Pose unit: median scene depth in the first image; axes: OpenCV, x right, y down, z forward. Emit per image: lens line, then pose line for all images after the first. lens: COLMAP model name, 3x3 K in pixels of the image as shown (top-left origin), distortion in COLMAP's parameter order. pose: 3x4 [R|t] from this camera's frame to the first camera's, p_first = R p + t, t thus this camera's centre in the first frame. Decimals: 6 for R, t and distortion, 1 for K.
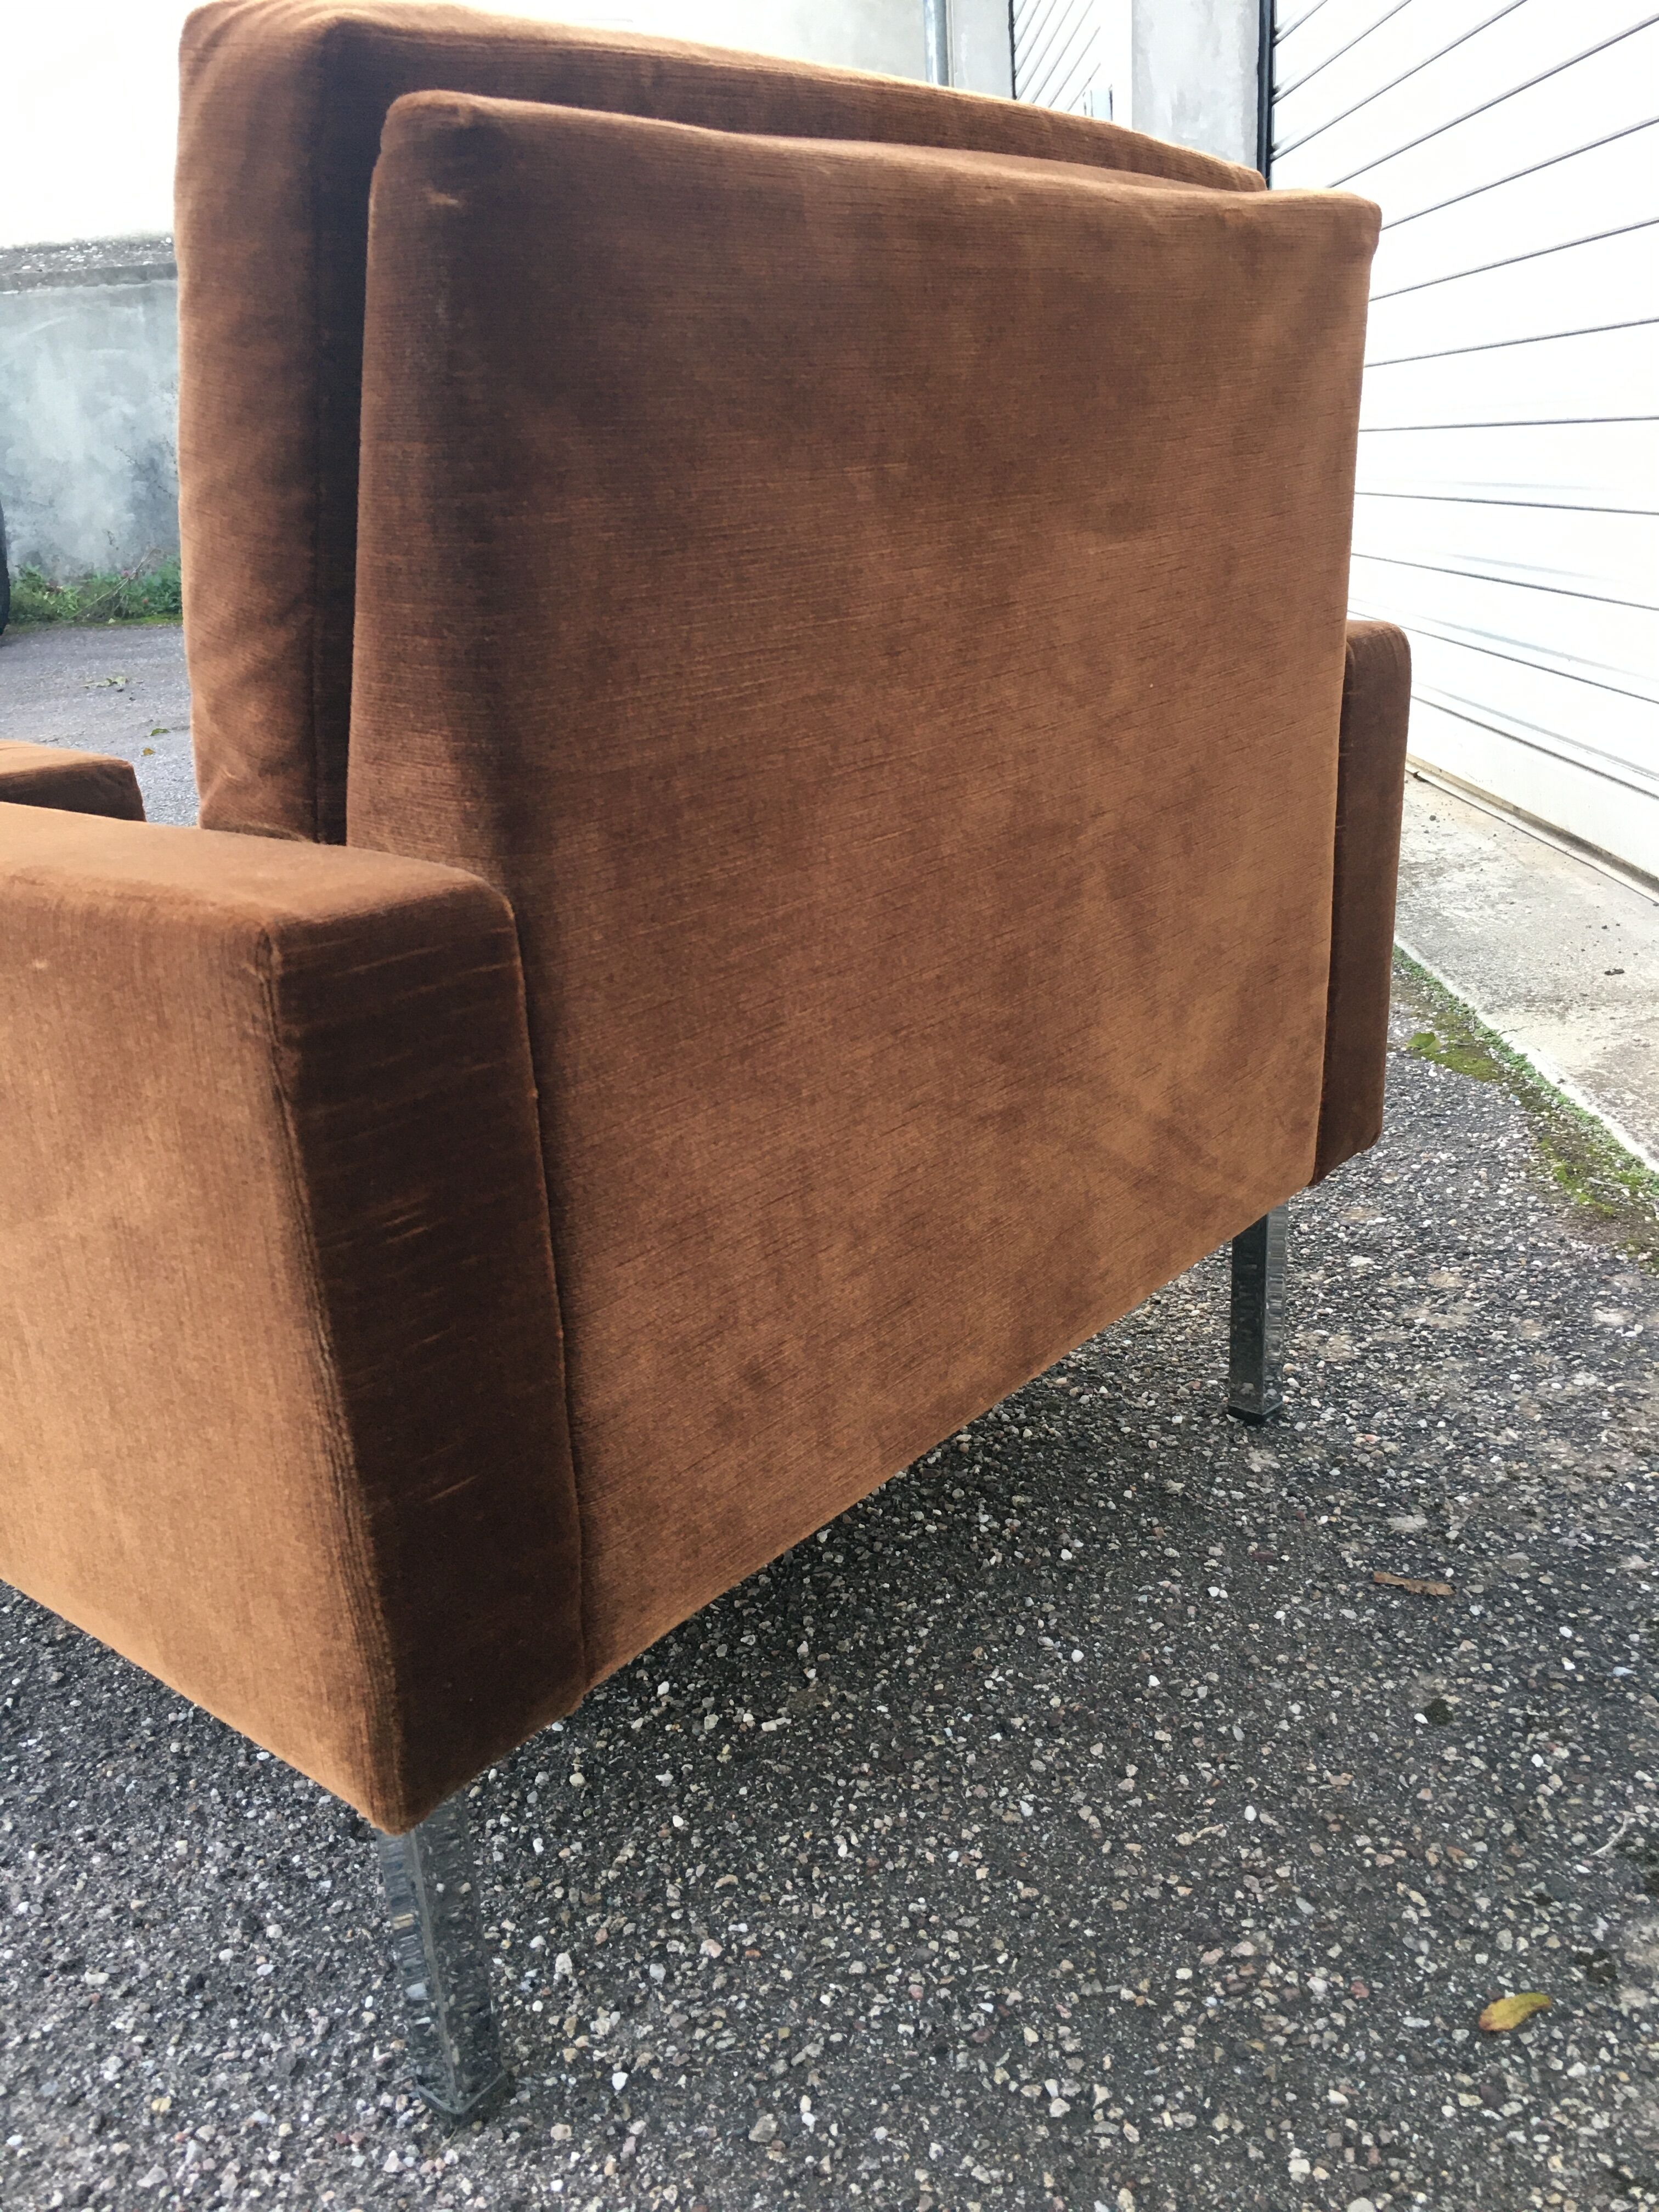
lens RADIAL K [[1870.1, 0, 824.6], [0, 1870.1, 1104.5], [0, 0, 1]] dist [0.083354, -0.114983]
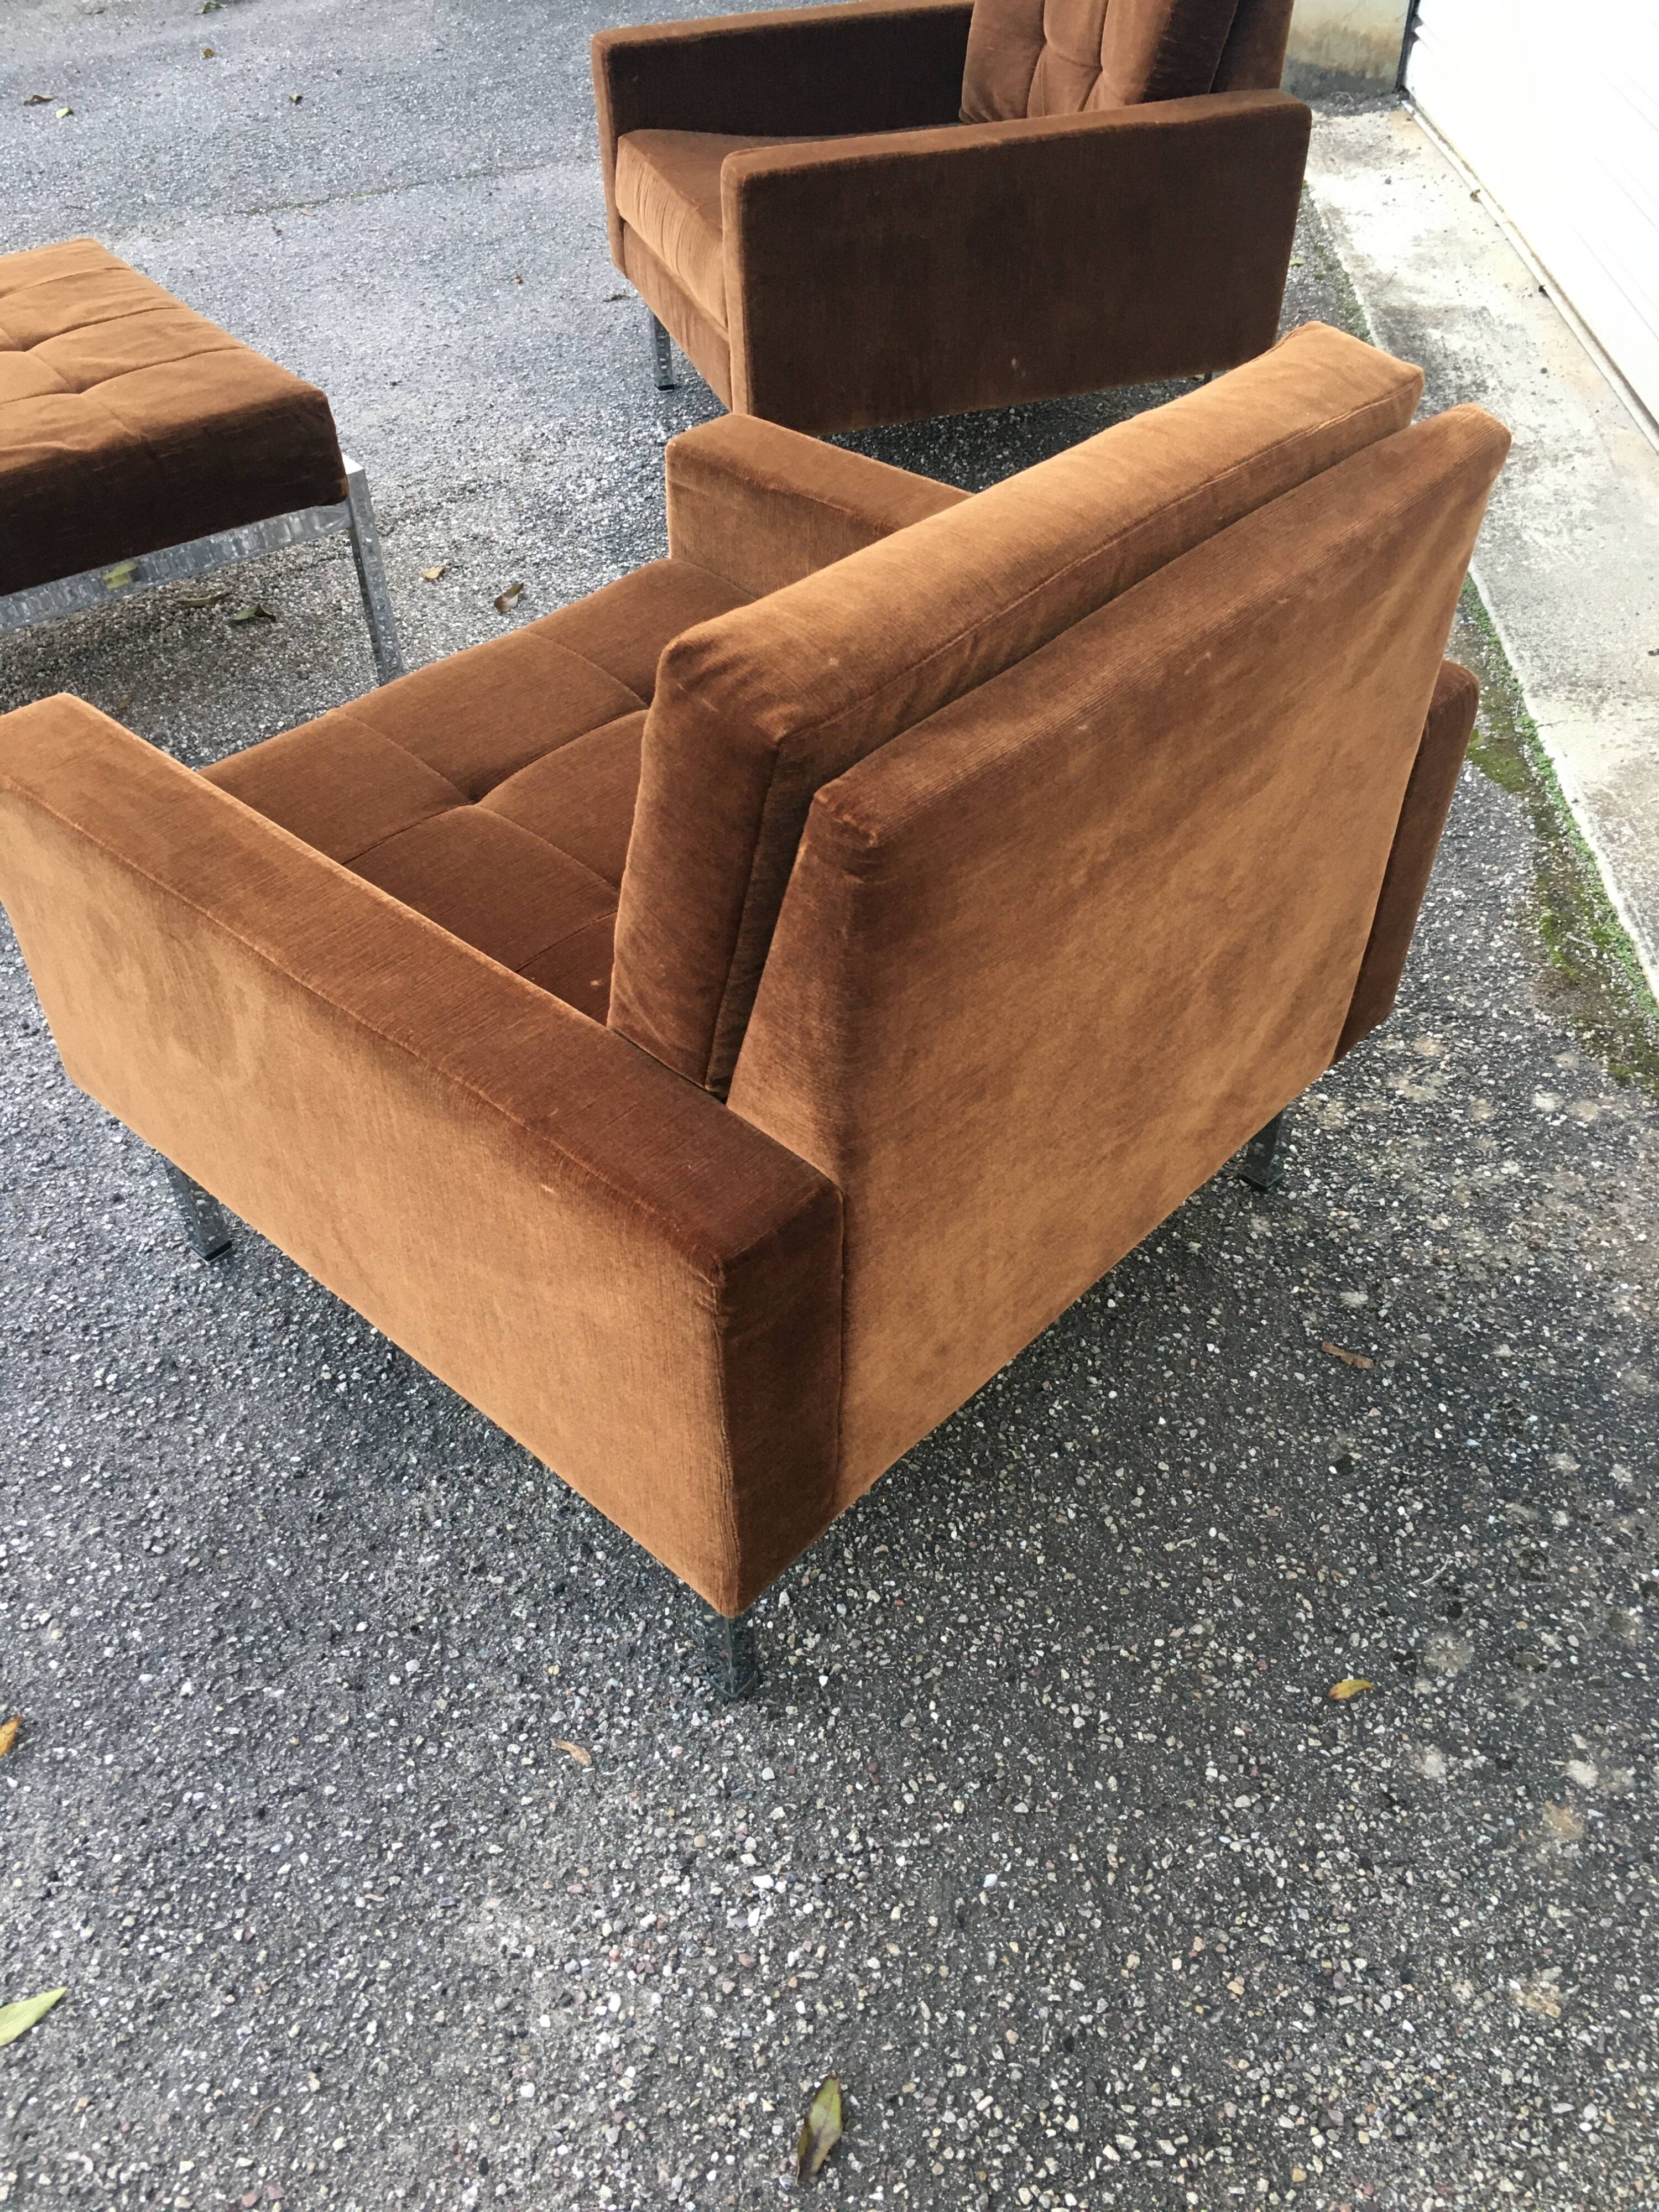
lens RADIAL K [[1868.8, 0, 826.5], [0, 1868.8, 1101.4], [0, 0, 1]] dist [0.085236, -0.112516]
pose [[0.997584, 0.069133, 0.006842, -0.130979], [-0.066209, 0.916290, 0.395006, -0.546389], [0.021039, -0.394504, 0.918653, -0.306468]]
